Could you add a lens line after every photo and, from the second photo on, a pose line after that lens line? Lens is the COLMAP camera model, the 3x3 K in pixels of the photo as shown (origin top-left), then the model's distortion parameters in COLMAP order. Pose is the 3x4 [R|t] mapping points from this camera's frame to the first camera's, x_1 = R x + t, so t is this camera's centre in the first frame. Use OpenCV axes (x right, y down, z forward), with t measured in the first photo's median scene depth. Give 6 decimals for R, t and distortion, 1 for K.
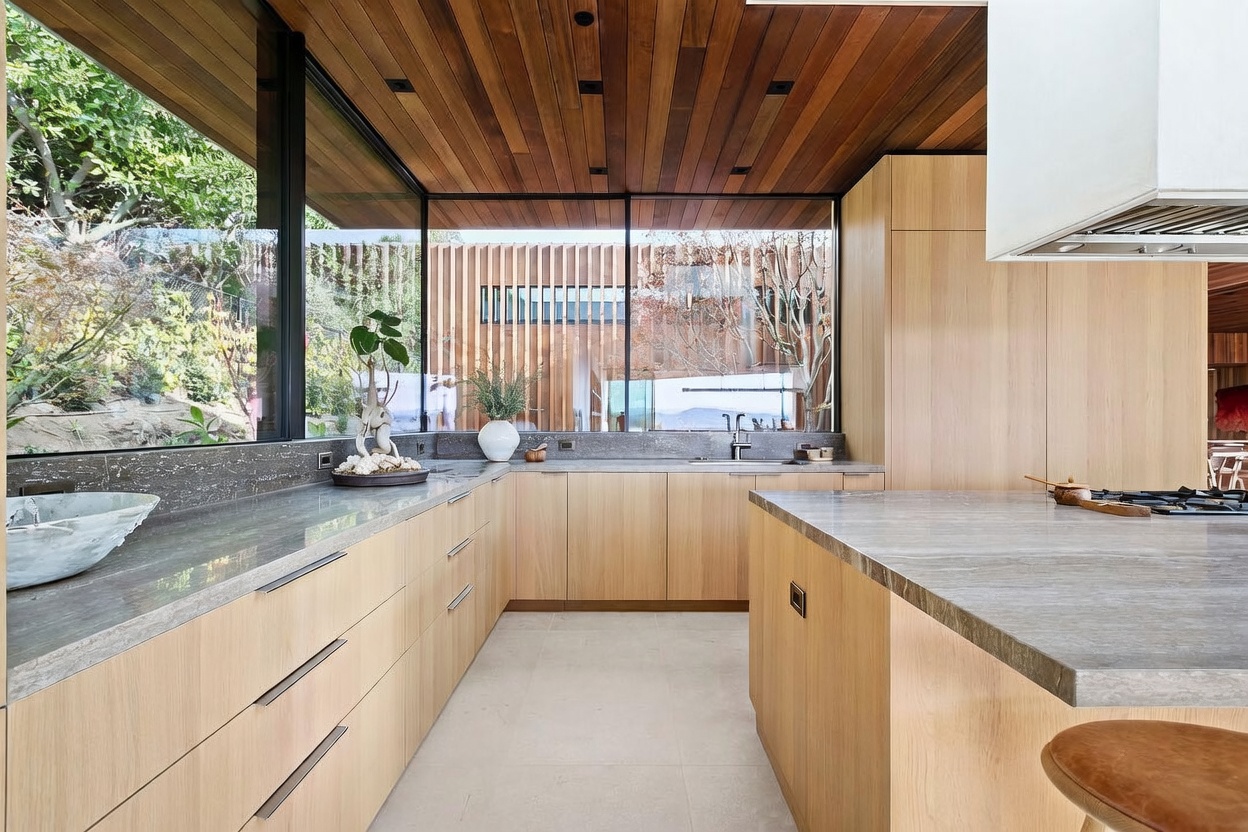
lens RADIAL K [[563.6, 0, 624.0], [0, 563.6, 416.0], [0, 0, 1]] dist [0.001763, 0.000193]
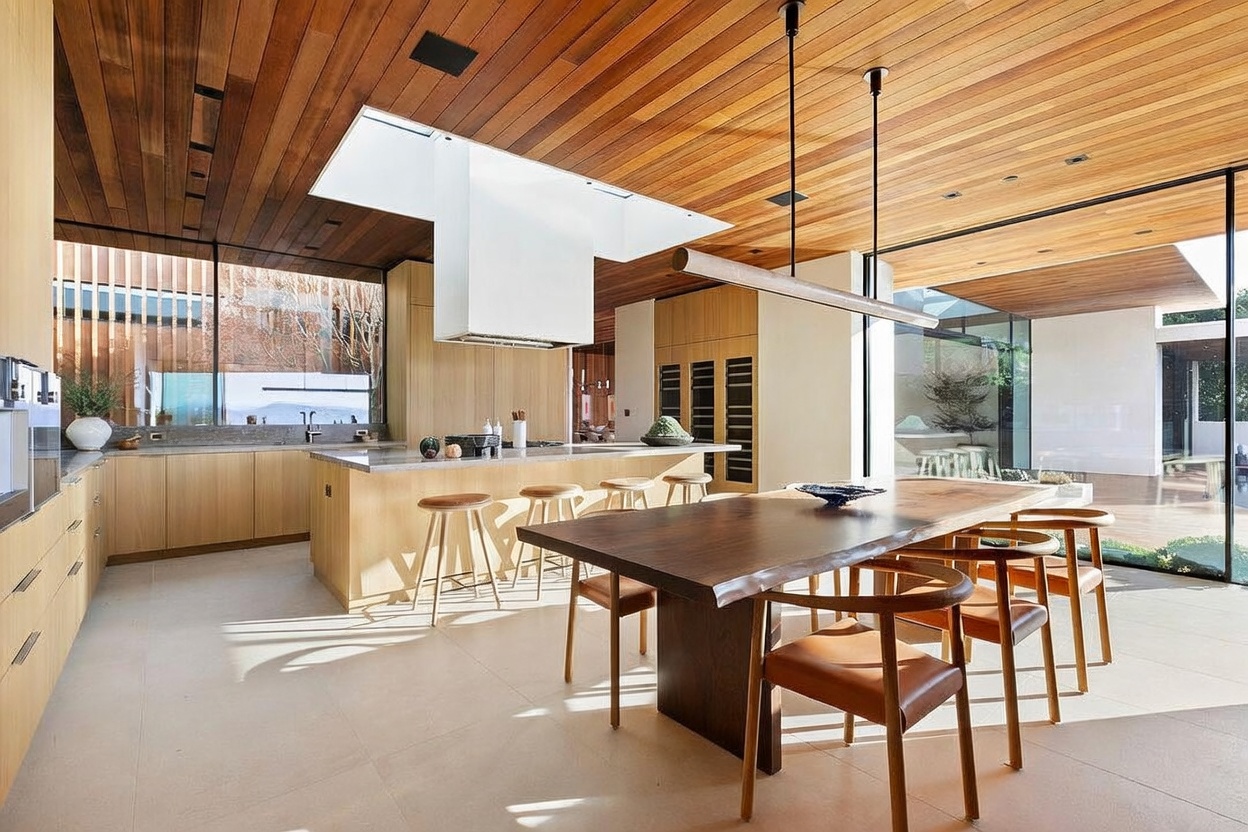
lens RADIAL K [[563.6, 0, 624.0], [0, 563.6, 416.0], [0, 0, 1]] dist [0.001763, 0.000193]
pose [[0.777576, -0.005954, 0.628761, -0.087621], [0.000407, 0.999960, 0.008966, -0.003810], [-0.628789, -0.006716, 0.777547, -0.658270]]
